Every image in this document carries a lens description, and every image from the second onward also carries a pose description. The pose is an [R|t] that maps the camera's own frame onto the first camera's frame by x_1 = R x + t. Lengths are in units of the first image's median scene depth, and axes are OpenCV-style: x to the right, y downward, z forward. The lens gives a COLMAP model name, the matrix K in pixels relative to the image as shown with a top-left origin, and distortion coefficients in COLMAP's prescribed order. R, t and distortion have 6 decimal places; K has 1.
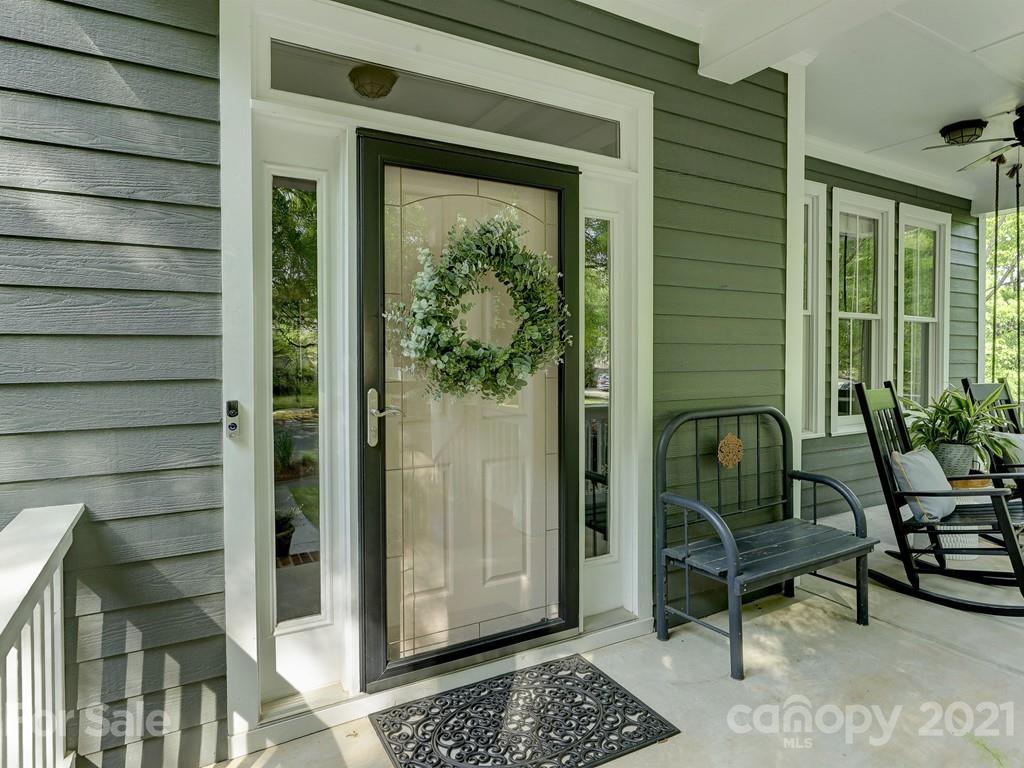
lens RADIAL K [[548.3, 0, 514.7], [0, 548.3, 369.2], [0, 0, 1]] dist [-0.003883, -0.000119]
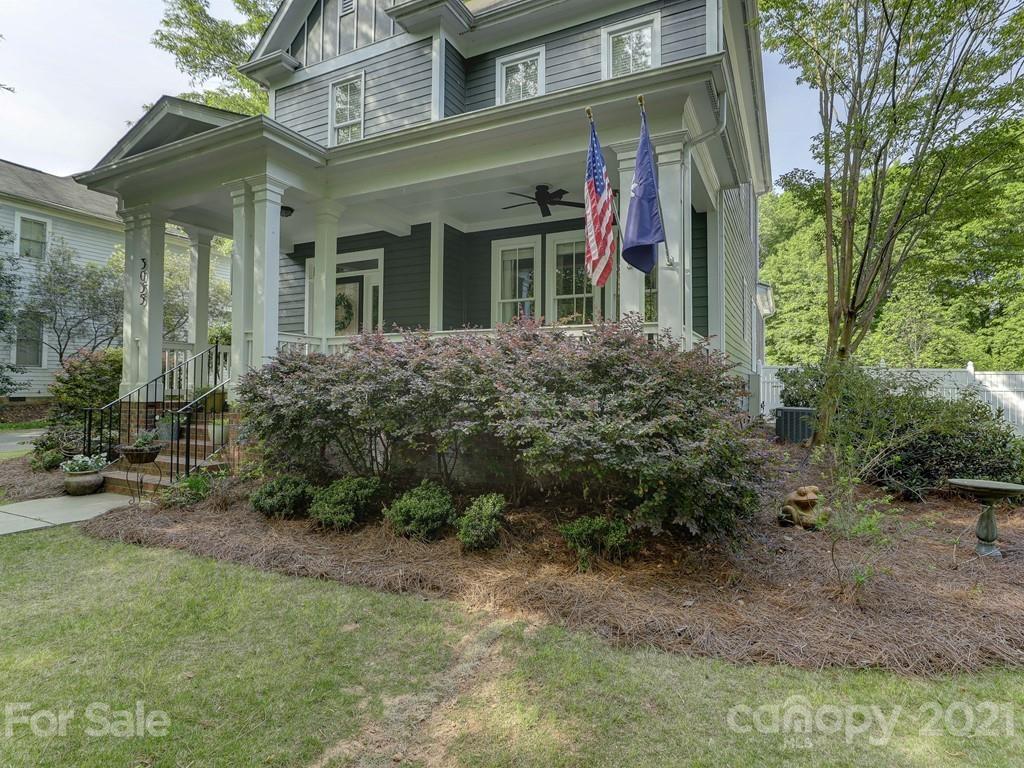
lens RADIAL K [[548.3, 0, 514.7], [0, 548.3, 369.2], [0, 0, 1]] dist [-0.003883, -0.000119]
pose [[0.583846, -0.011650, -0.811780, 4.461054], [-0.024417, 0.999193, -0.031900, 0.471288], [0.811497, 0.038446, 0.583091, -0.464423]]
